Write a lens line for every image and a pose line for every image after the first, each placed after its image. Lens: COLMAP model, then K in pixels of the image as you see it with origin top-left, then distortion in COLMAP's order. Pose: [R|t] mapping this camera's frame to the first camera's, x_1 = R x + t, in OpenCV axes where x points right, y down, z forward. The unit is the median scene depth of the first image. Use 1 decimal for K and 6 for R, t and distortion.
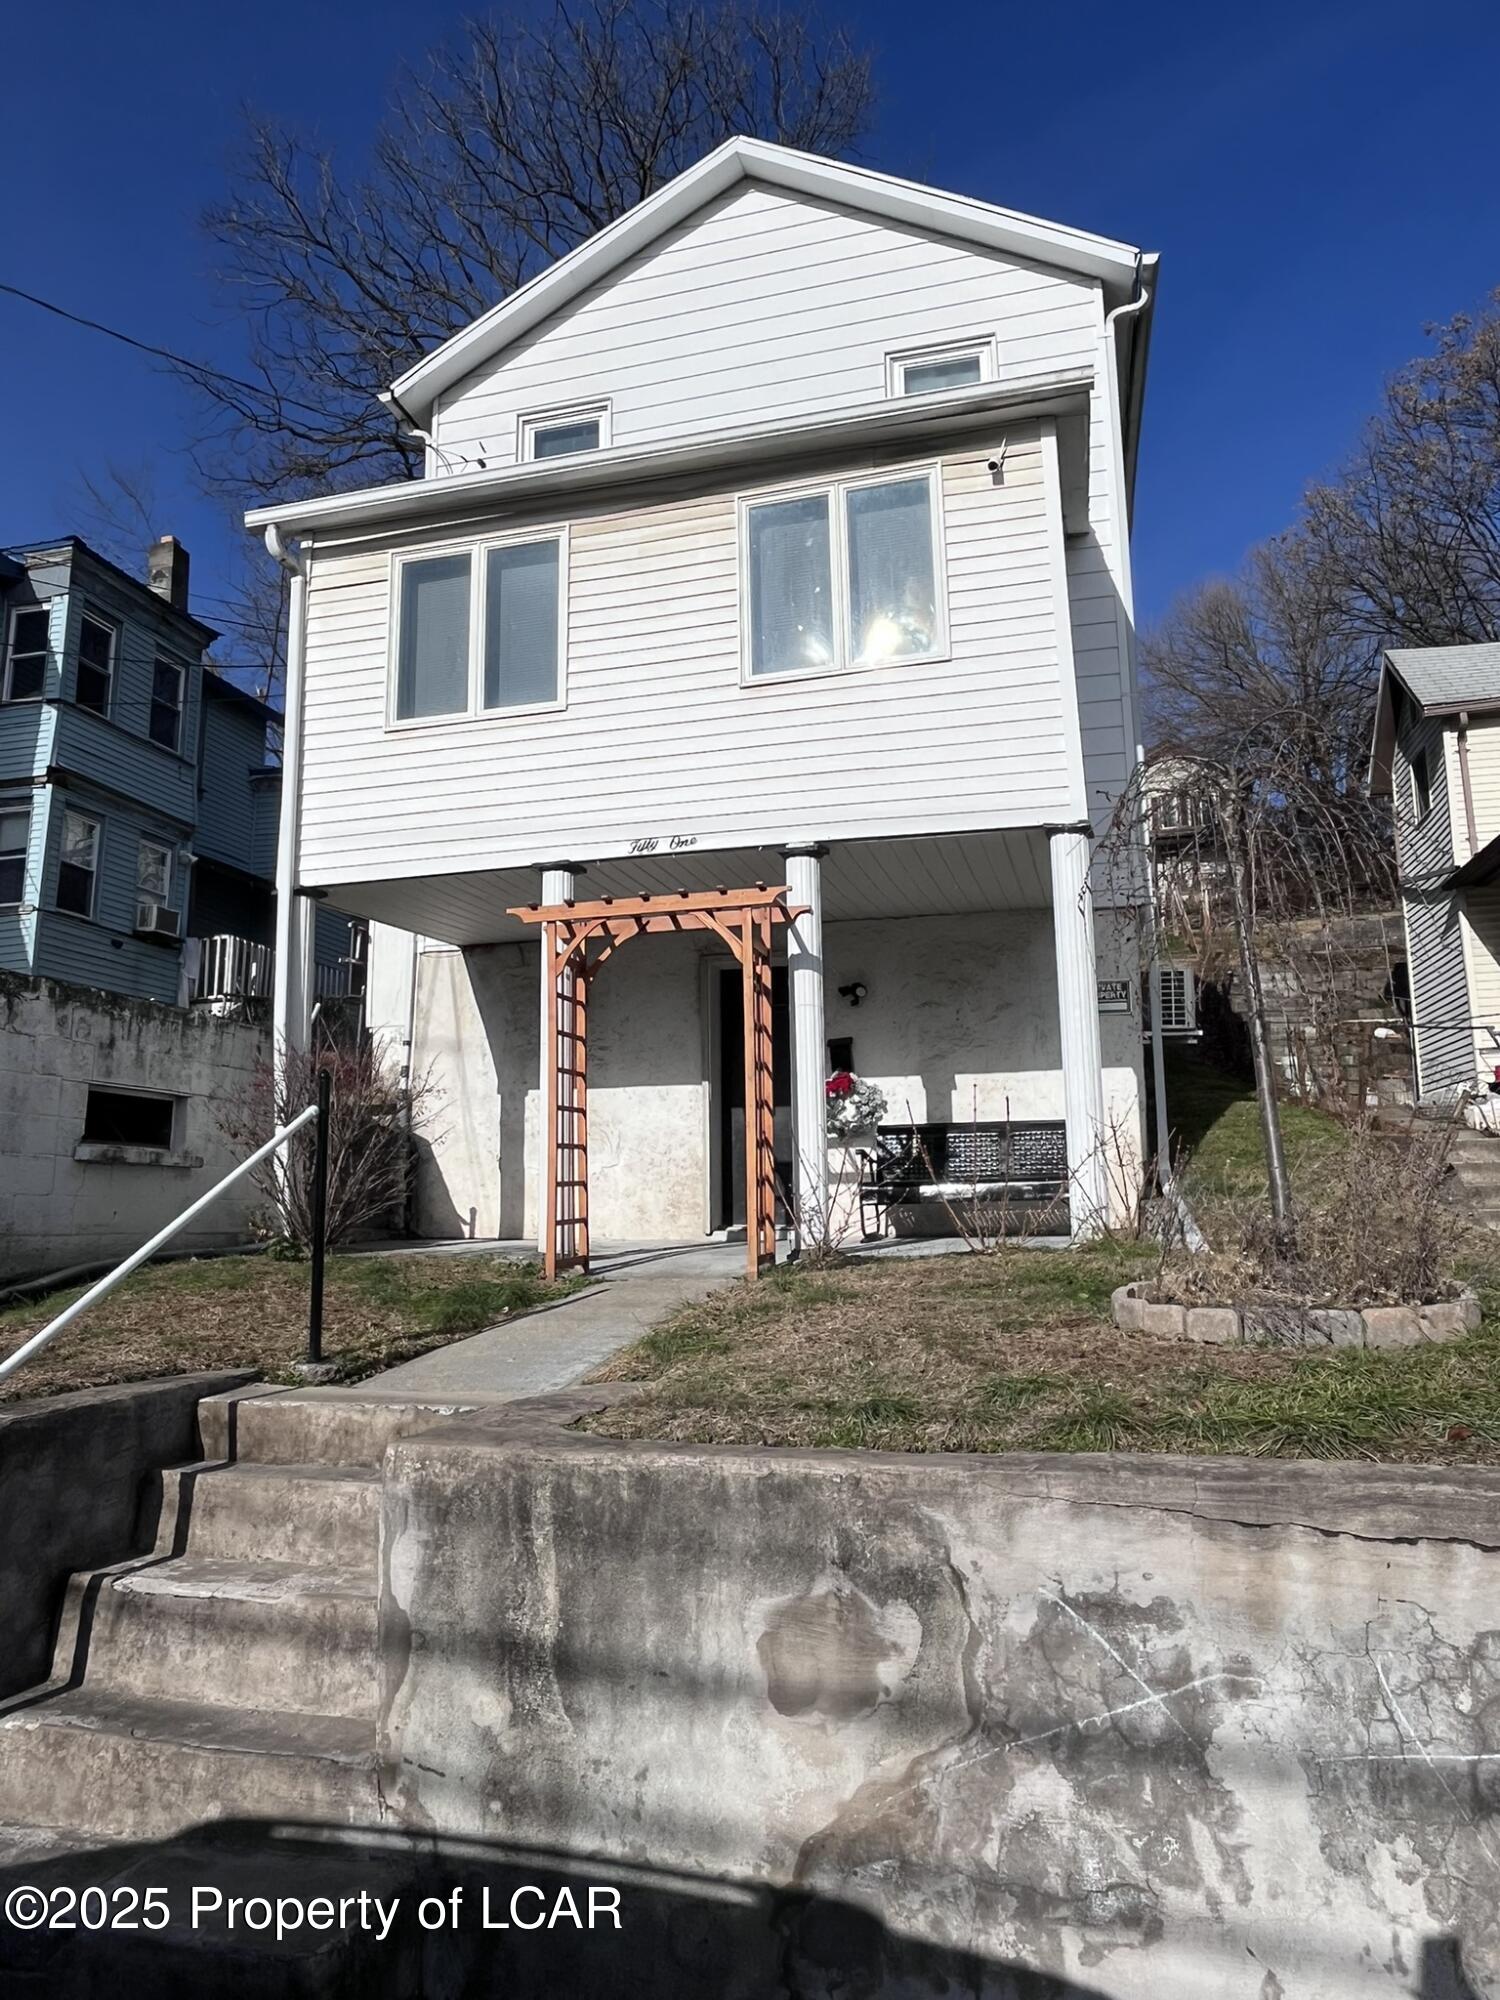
lens RADIAL K [[1322.5, 0, 754.4], [0, 1322.5, 1006.3], [0, 0, 1]] dist [-0.000607, -0.006749]
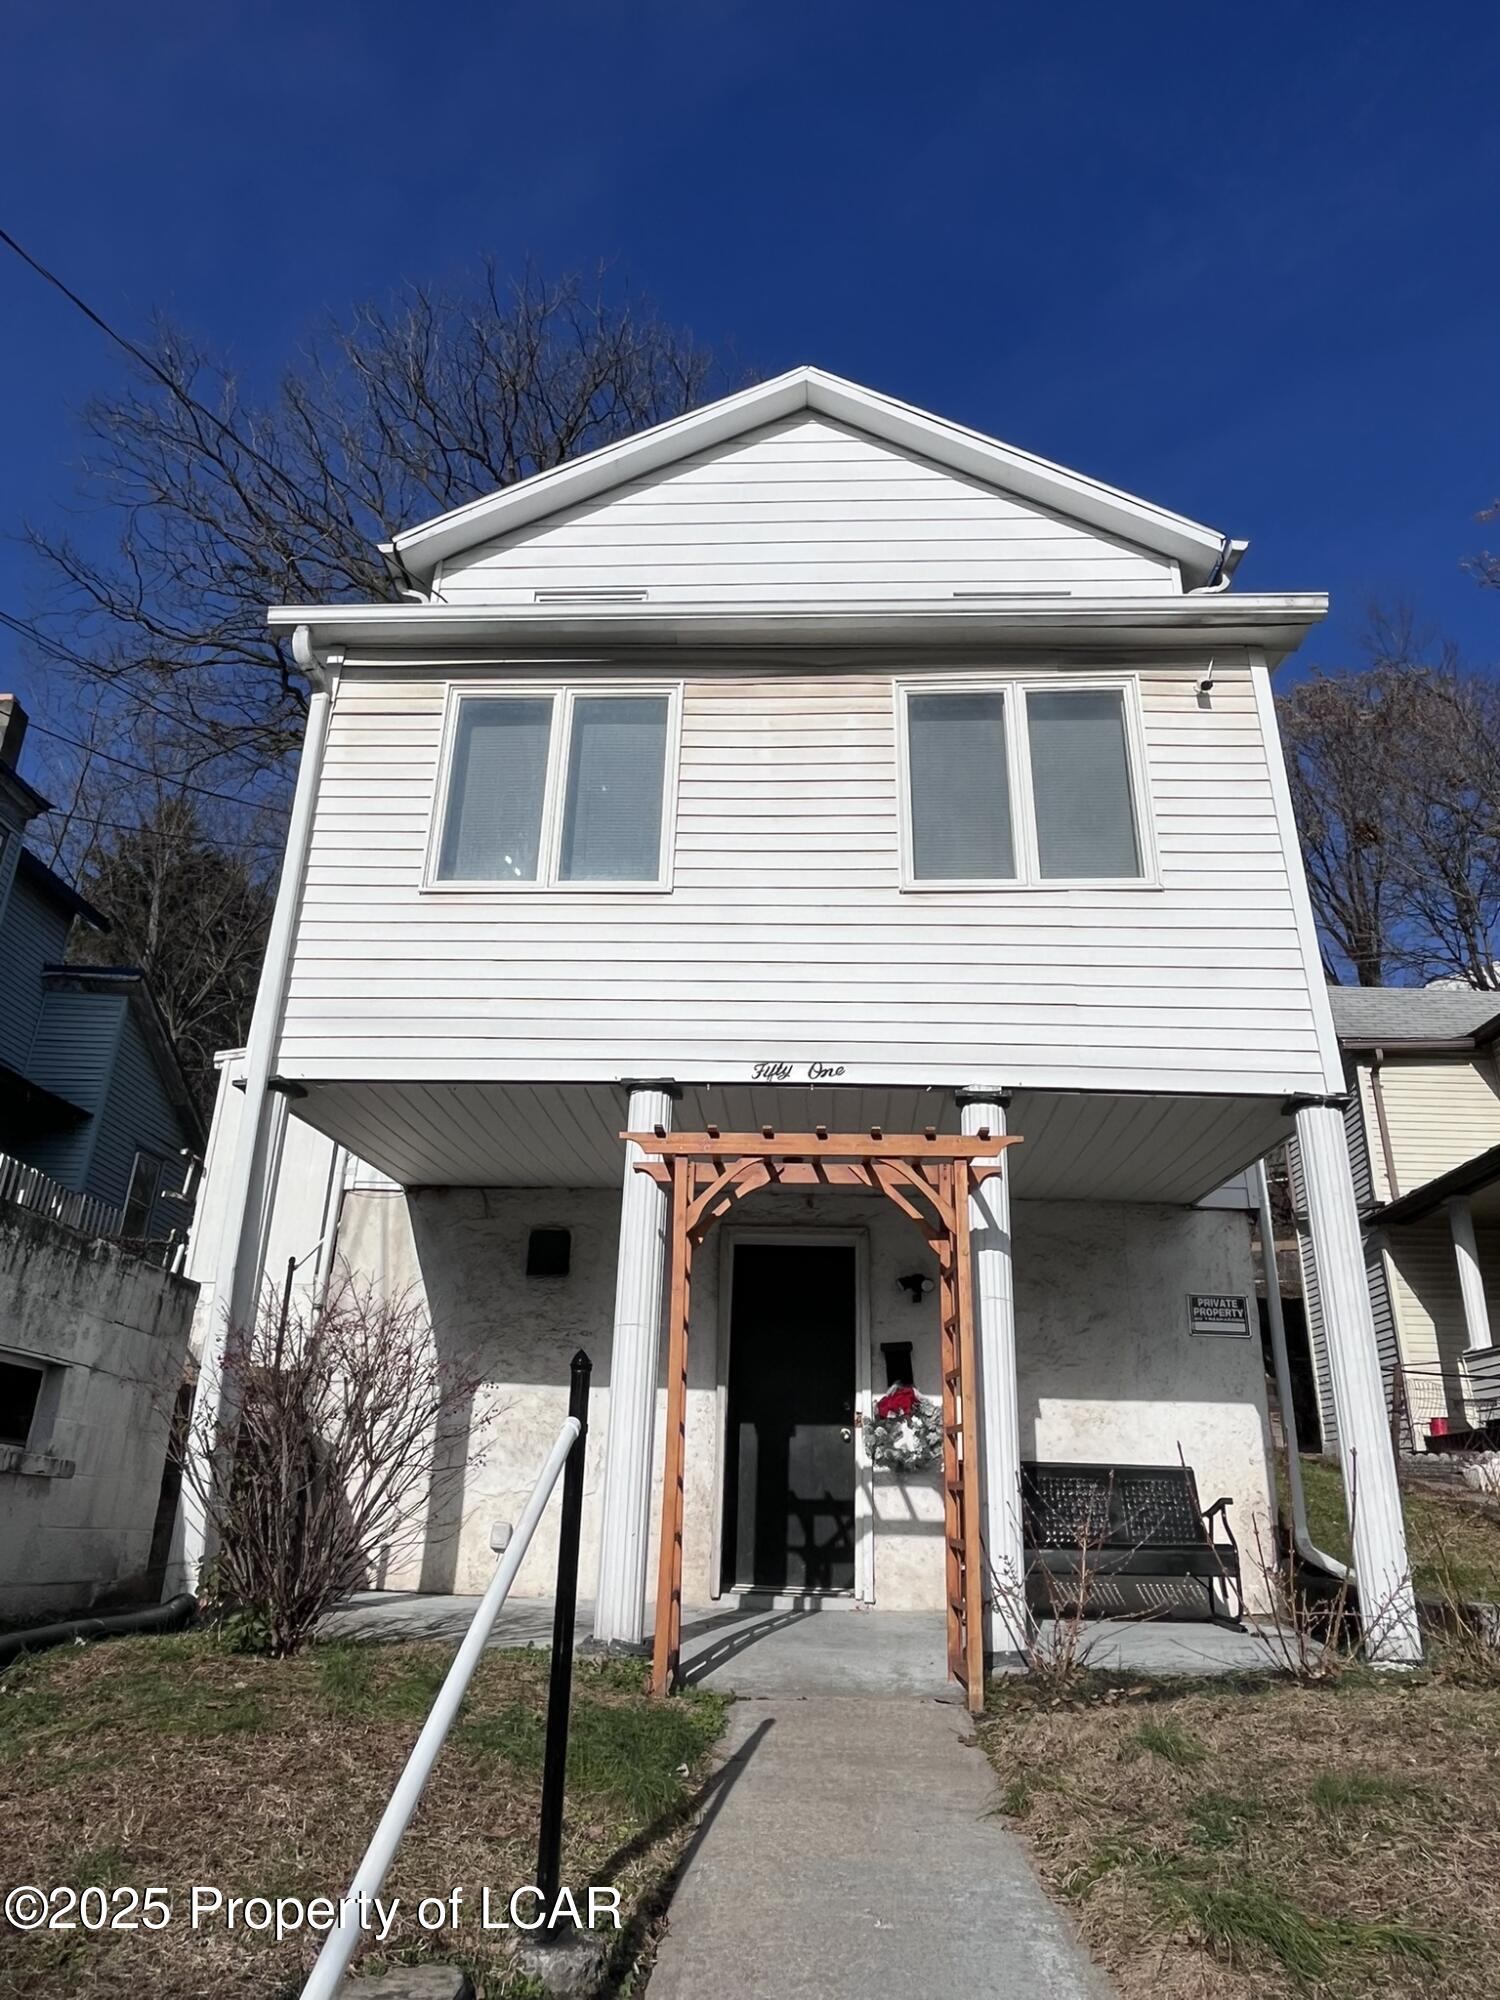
lens RADIAL K [[1322.5, 0, 745.7], [0, 1322.5, 1001.1], [0, 0, 1]] dist [-0.000607, -0.006749]
pose [[0.977043, 0.117008, 0.178032, -0.222136], [-0.074689, 0.970764, -0.228120, 0.015002], [-0.199518, 0.209586, 0.957218, 0.237181]]
